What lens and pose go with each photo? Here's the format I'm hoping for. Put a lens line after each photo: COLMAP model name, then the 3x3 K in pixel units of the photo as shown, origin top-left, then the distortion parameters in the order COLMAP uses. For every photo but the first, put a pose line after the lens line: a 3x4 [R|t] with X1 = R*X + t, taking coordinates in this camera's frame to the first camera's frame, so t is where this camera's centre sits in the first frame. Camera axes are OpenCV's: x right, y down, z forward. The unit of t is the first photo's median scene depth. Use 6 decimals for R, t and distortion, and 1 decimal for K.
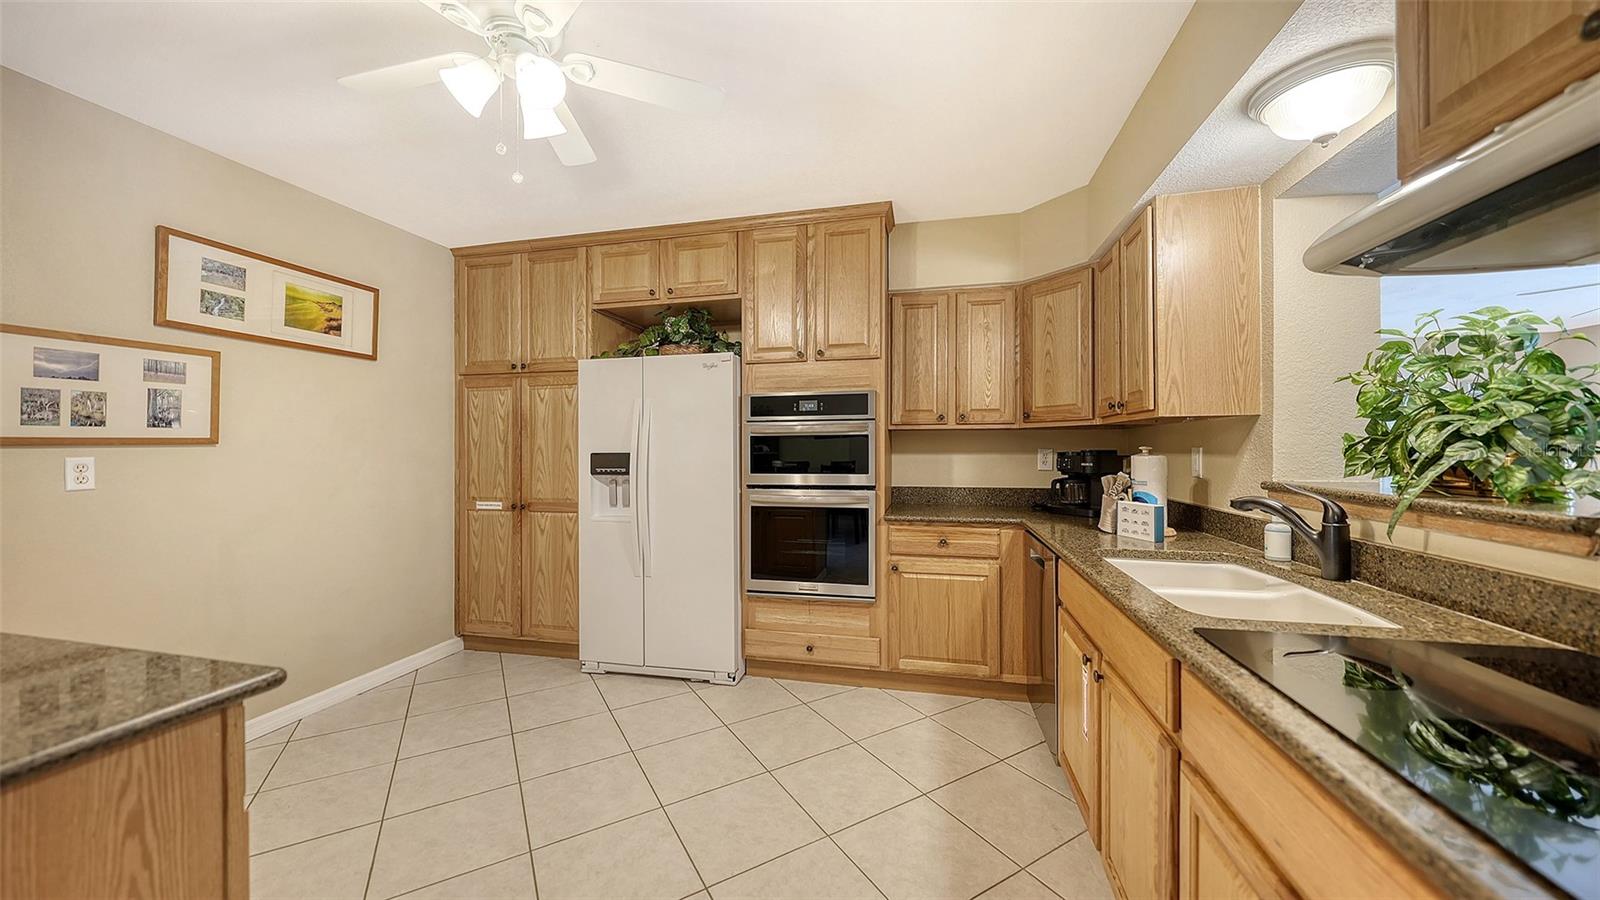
lens RADIAL K [[558.7, 0, 818.5], [0, 558.7, 454.3], [0, 0, 1]] dist [-0.015205, 0.000094]
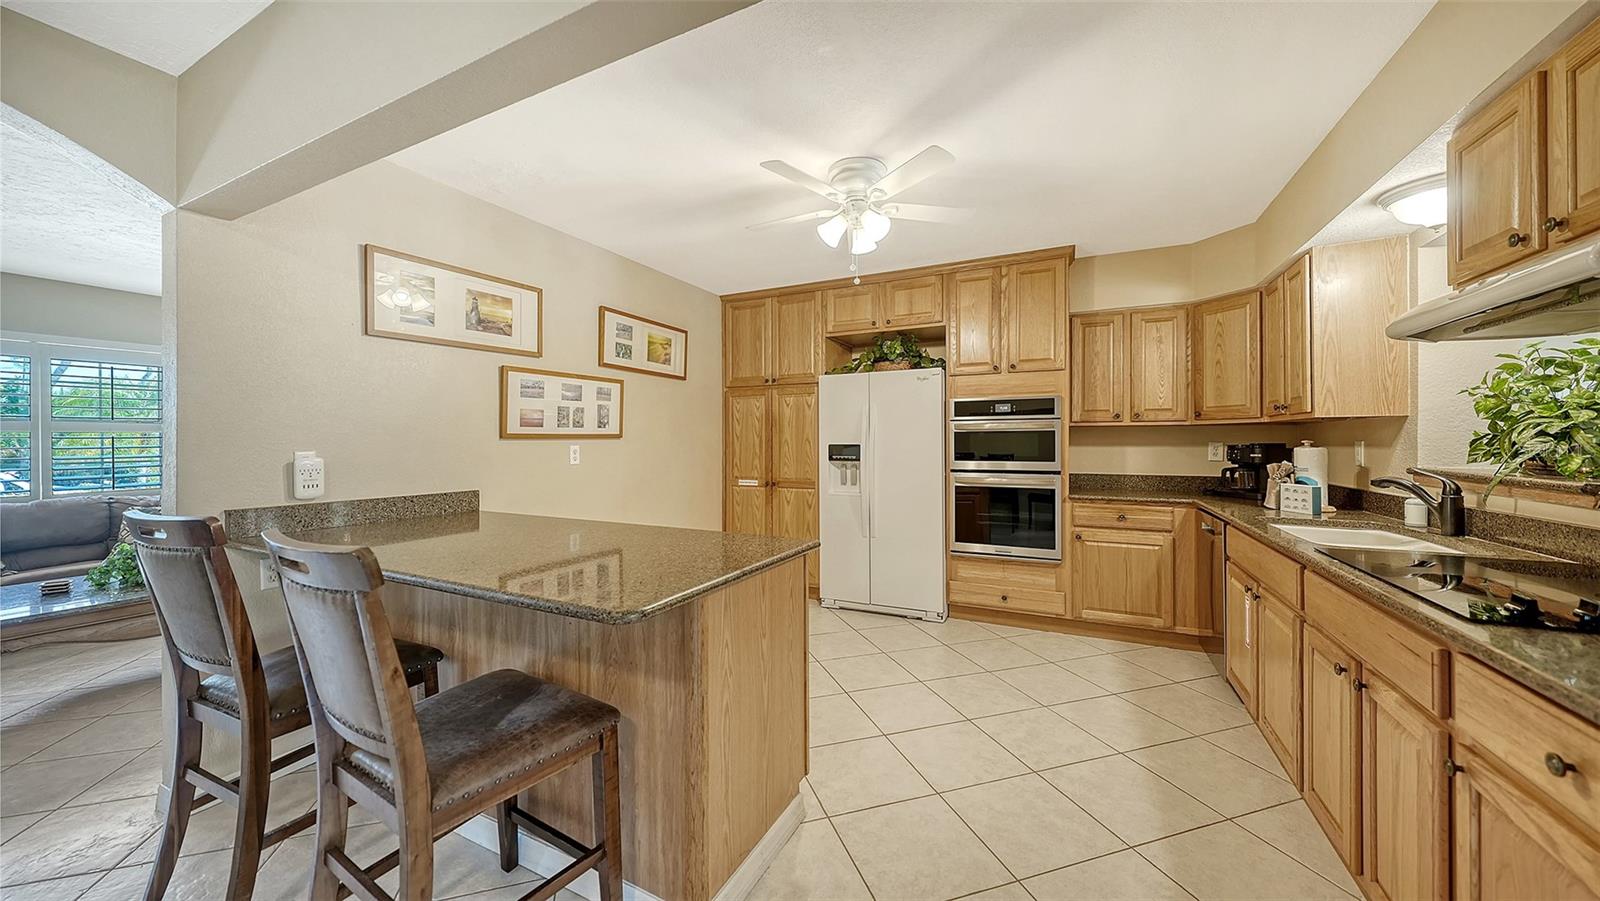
lens RADIAL K [[559.9, 0, 798.3], [0, 559.9, 442.8], [0, 0, 1]] dist [-0.015693, 0.000305]
pose [[0.966436, 0.002793, -0.256894, -0.150902], [-0.004909, 0.999959, -0.007593, 0.004795], [0.256862, 0.008599, 0.966410, -0.376459]]
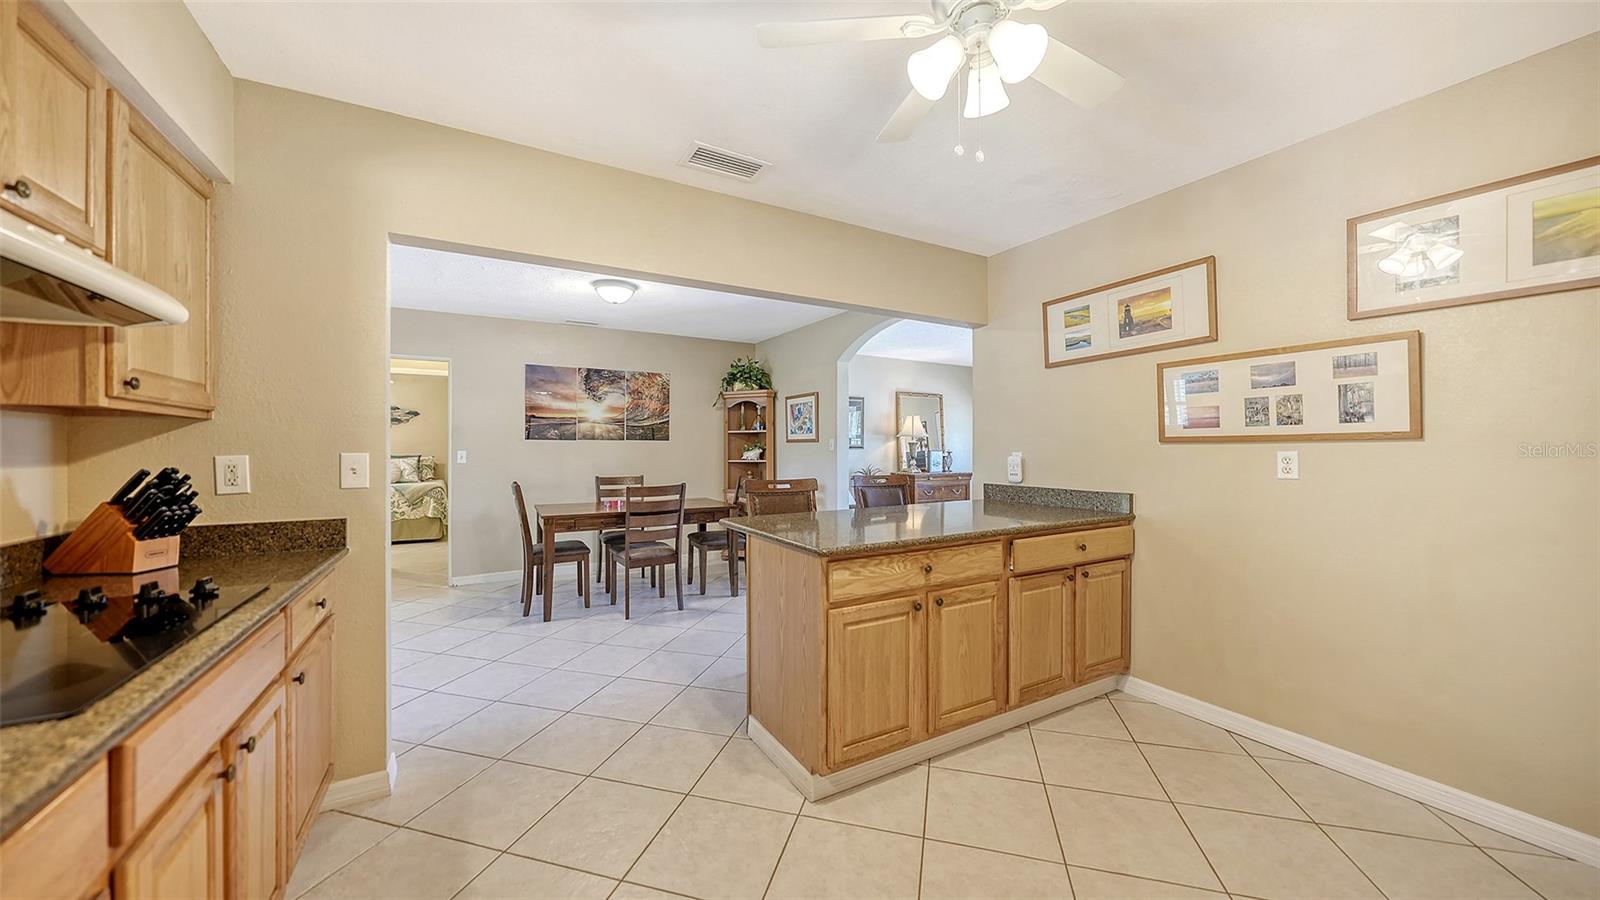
lens RADIAL K [[559.9, 0, 798.3], [0, 559.9, 442.3], [0, 0, 1]] dist [-0.015693, 0.000305]
pose [[-0.751082, 0.005113, -0.660189, 0.169475], [0.002670, 0.999985, 0.004708, -0.015788], [0.660204, 0.001774, -0.751084, 0.846380]]
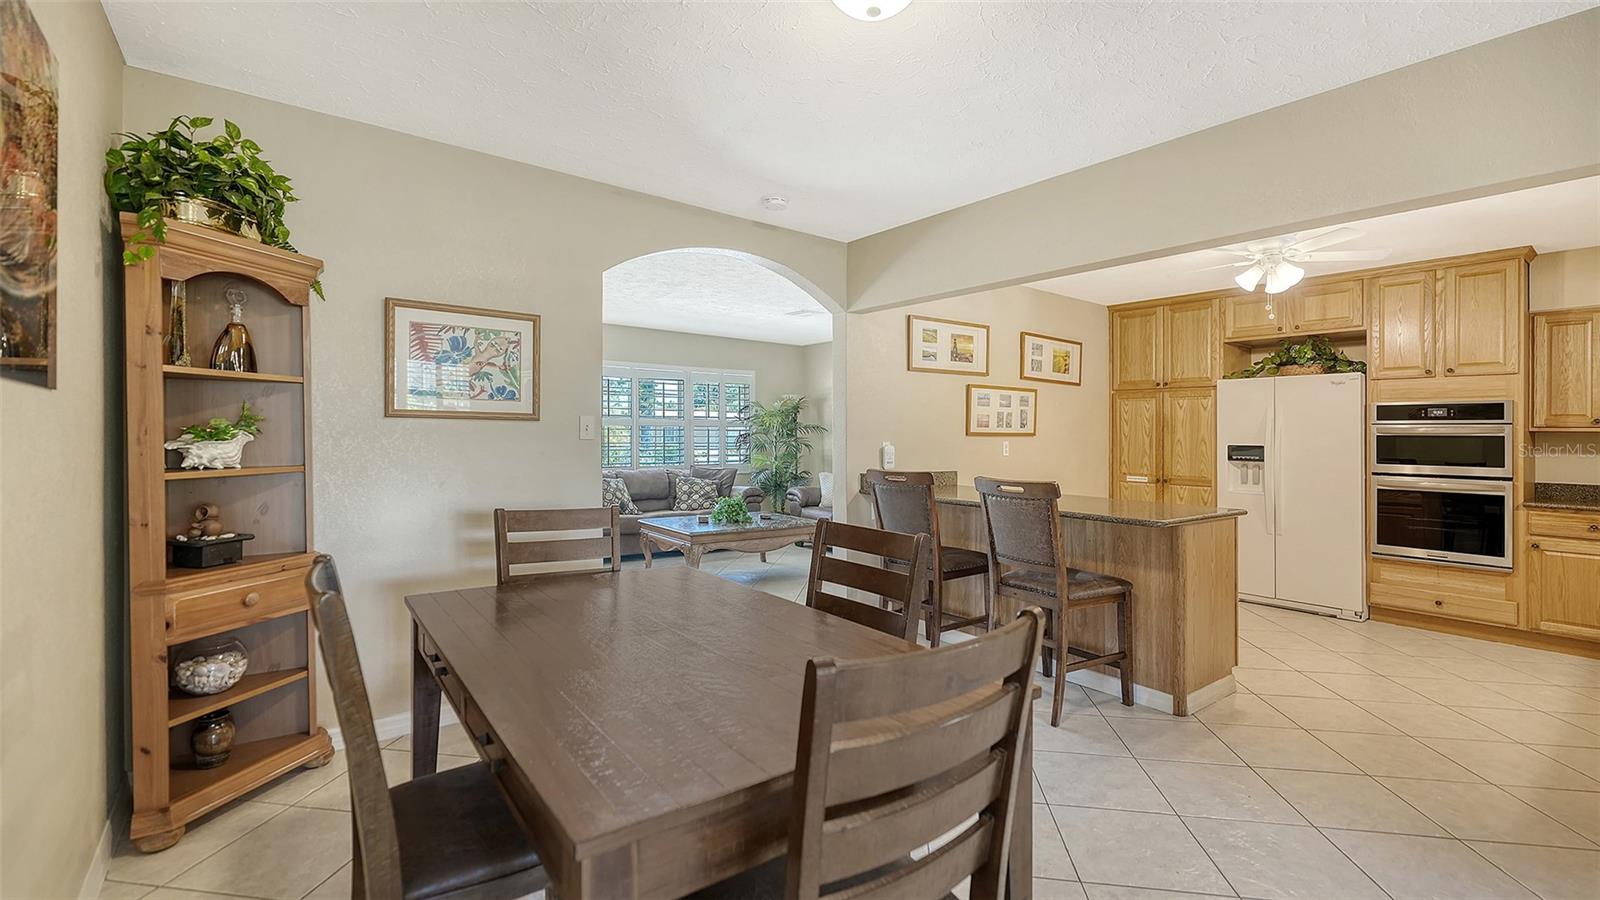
lens RADIAL K [[680.7, 0, 802.4], [0, 680.7, 422.5], [0, 0, 1]] dist [-0.002600, -0.000385]
pose [[0.754198, 0.003499, -0.656638, -0.099431], [-0.026019, 0.999360, -0.024560, 0.012752], [0.656132, 0.035608, 0.753806, -1.185593]]
